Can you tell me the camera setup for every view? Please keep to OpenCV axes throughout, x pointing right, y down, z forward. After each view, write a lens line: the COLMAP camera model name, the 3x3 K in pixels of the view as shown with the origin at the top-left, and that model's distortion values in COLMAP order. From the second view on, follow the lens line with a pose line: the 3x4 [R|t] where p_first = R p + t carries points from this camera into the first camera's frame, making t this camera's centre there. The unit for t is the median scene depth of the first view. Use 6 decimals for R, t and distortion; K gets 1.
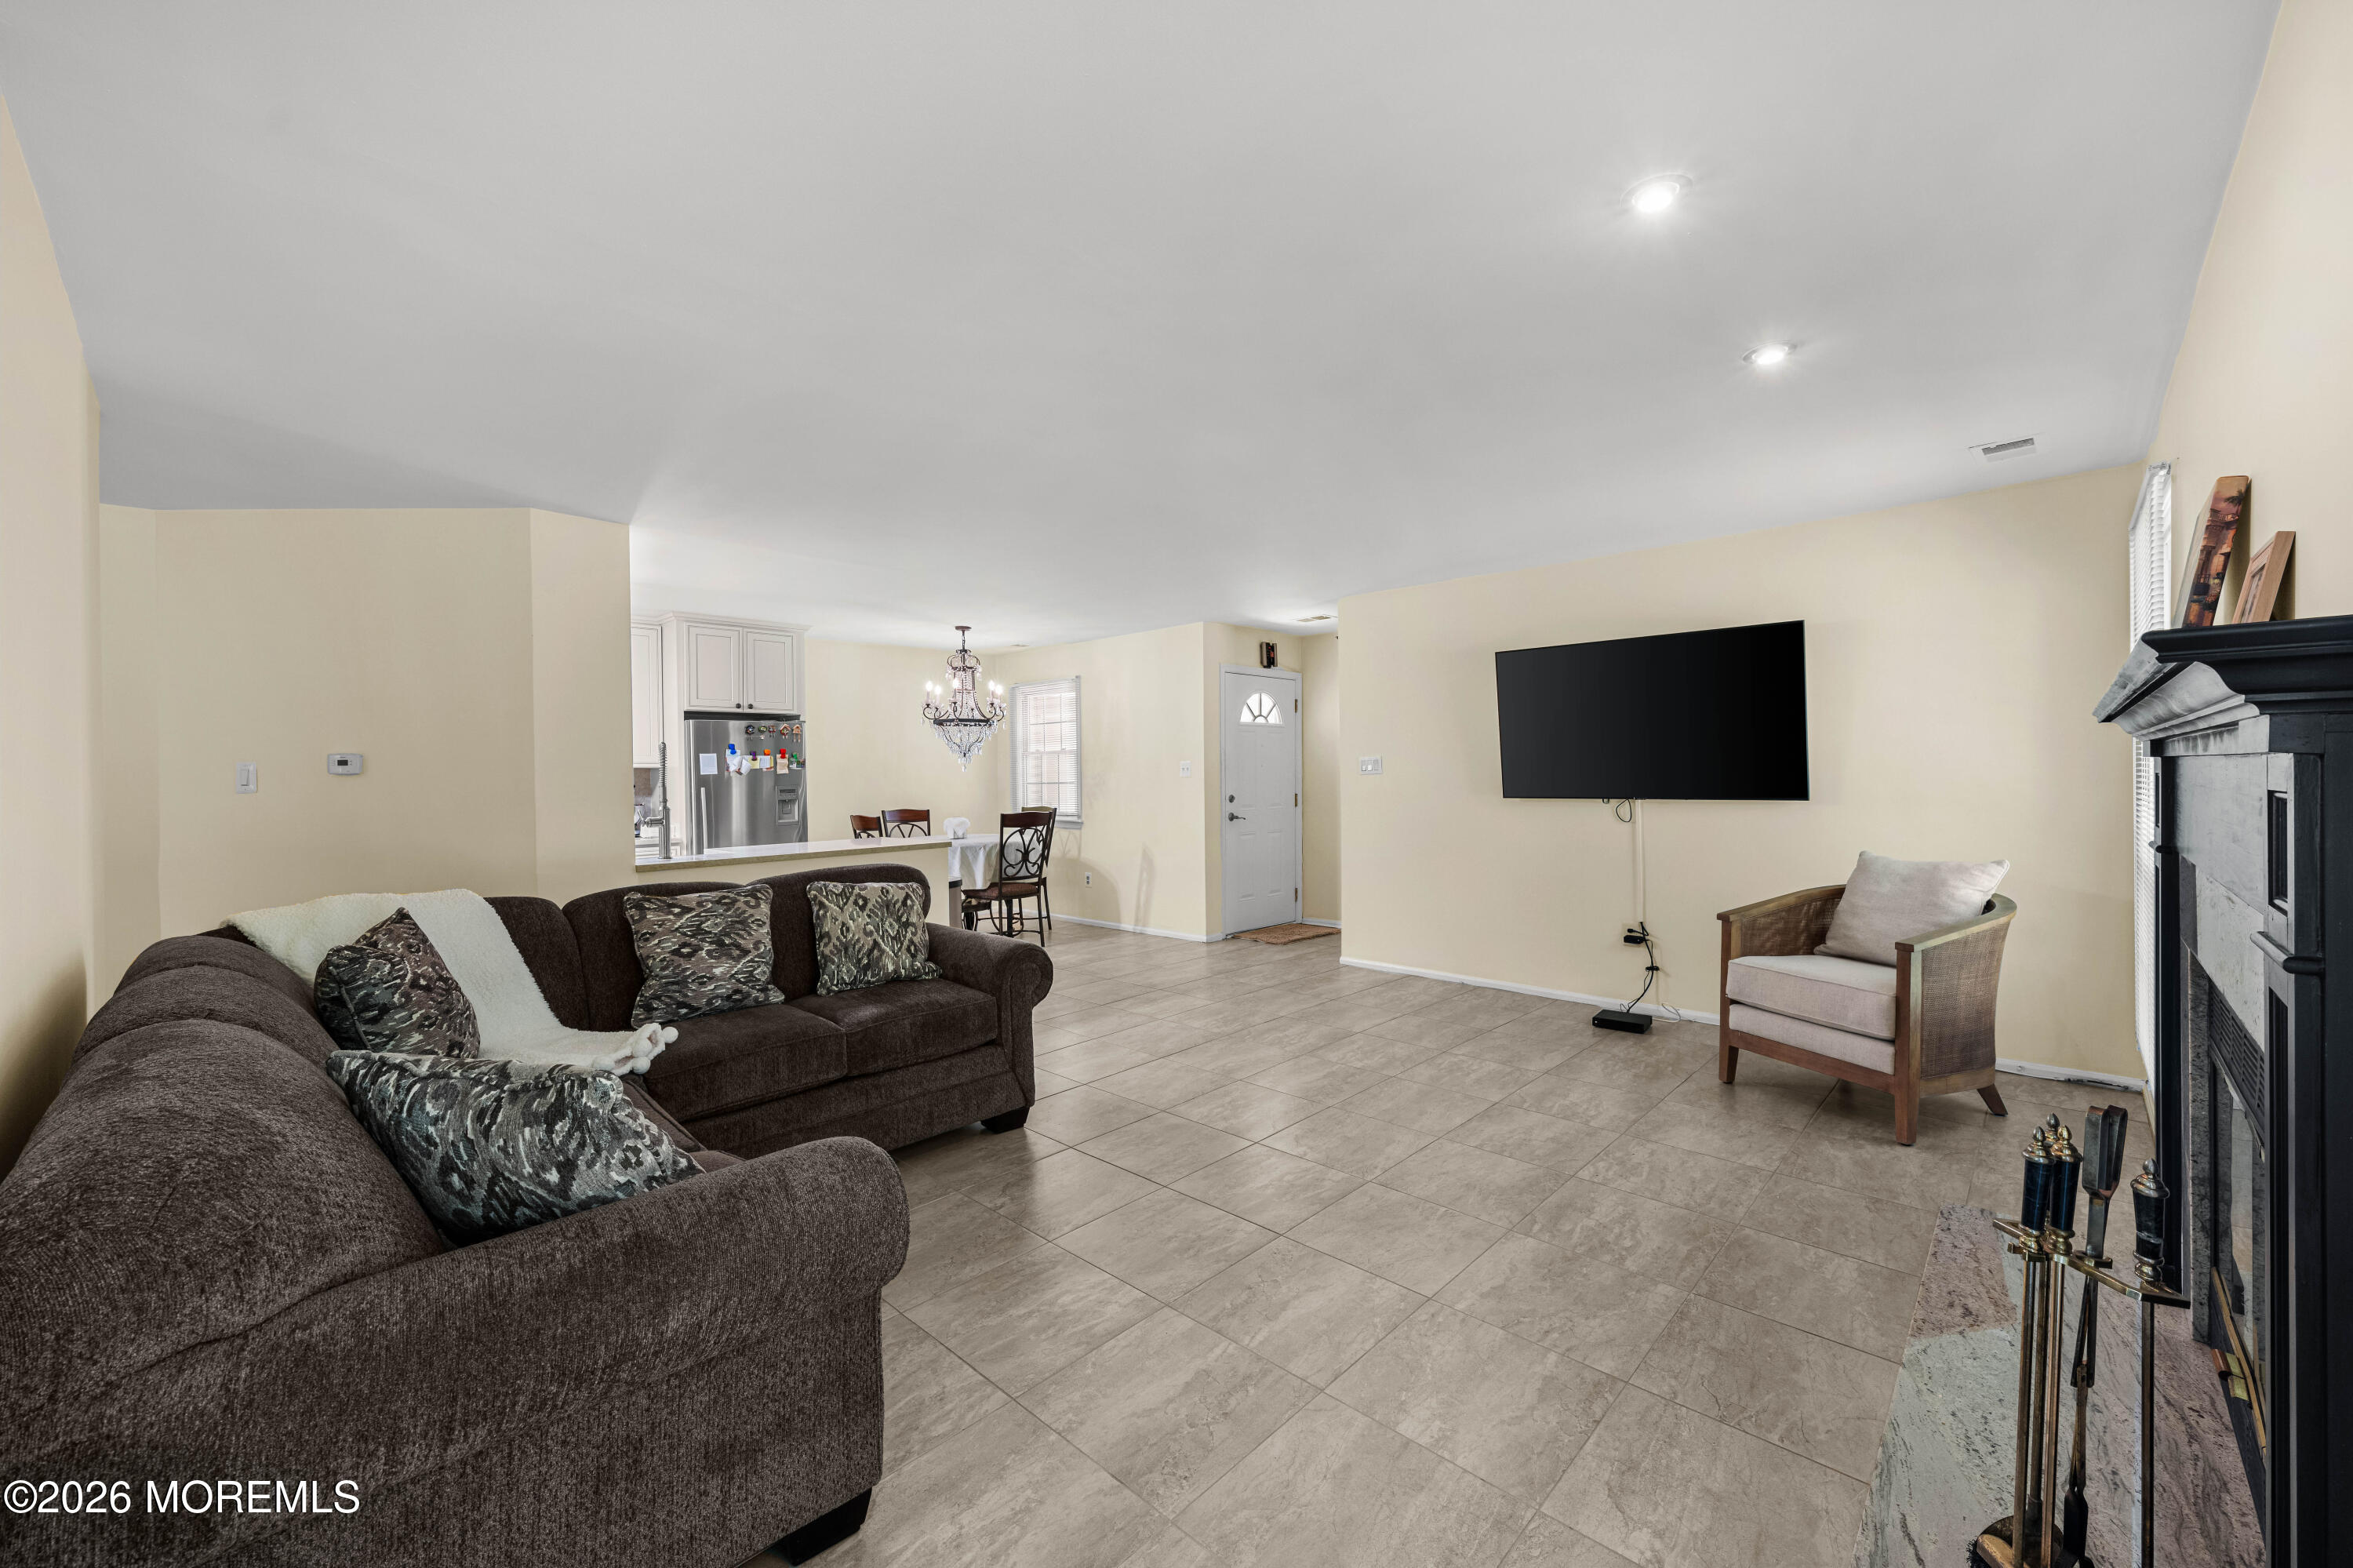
lens RADIAL K [[924.4, 0, 1174.8], [0, 924.4, 778.1], [0, 0, 1]] dist [-0.012307, 0.000411]
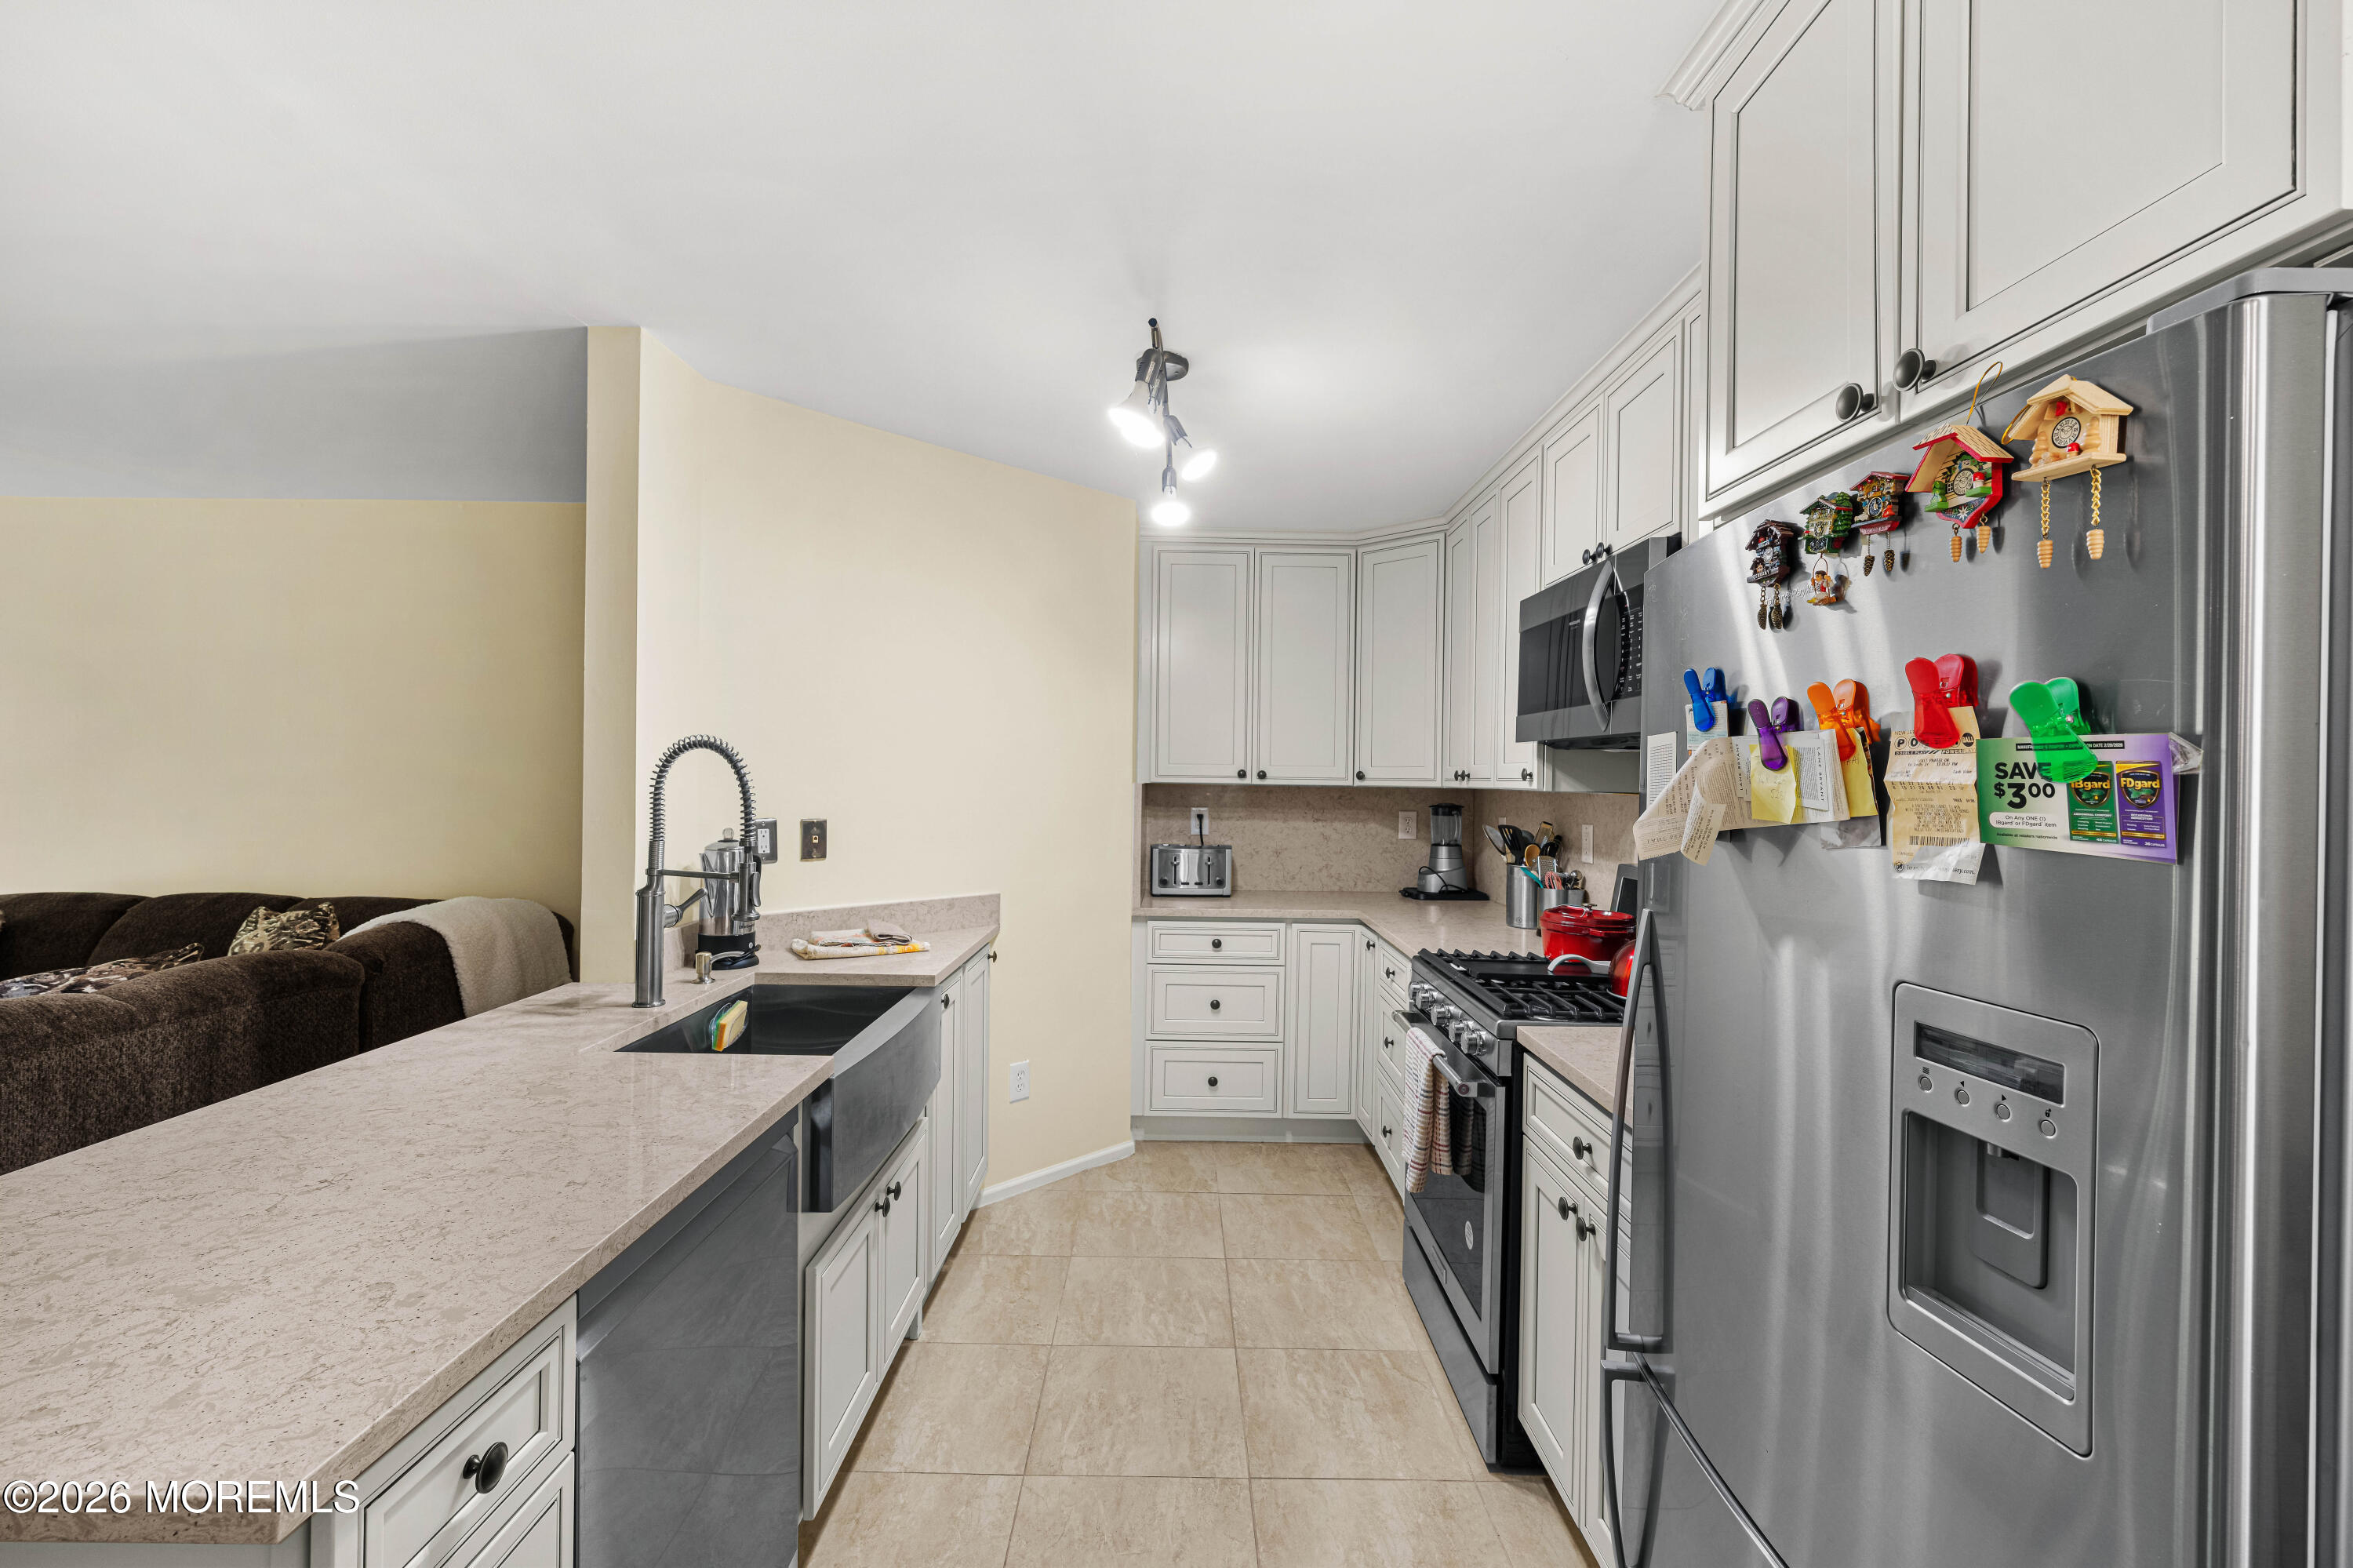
lens RADIAL K [[992.0, 0, 1169.6], [0, 992.0, 777.1], [0, 0, 1]] dist [-0.001904, -0.000076]
pose [[-0.724935, 0.003387, -0.688809, -0.292966], [-0.007179, 0.999896, 0.012472, -0.019208], [0.688780, 0.013986, -0.724836, 1.077957]]
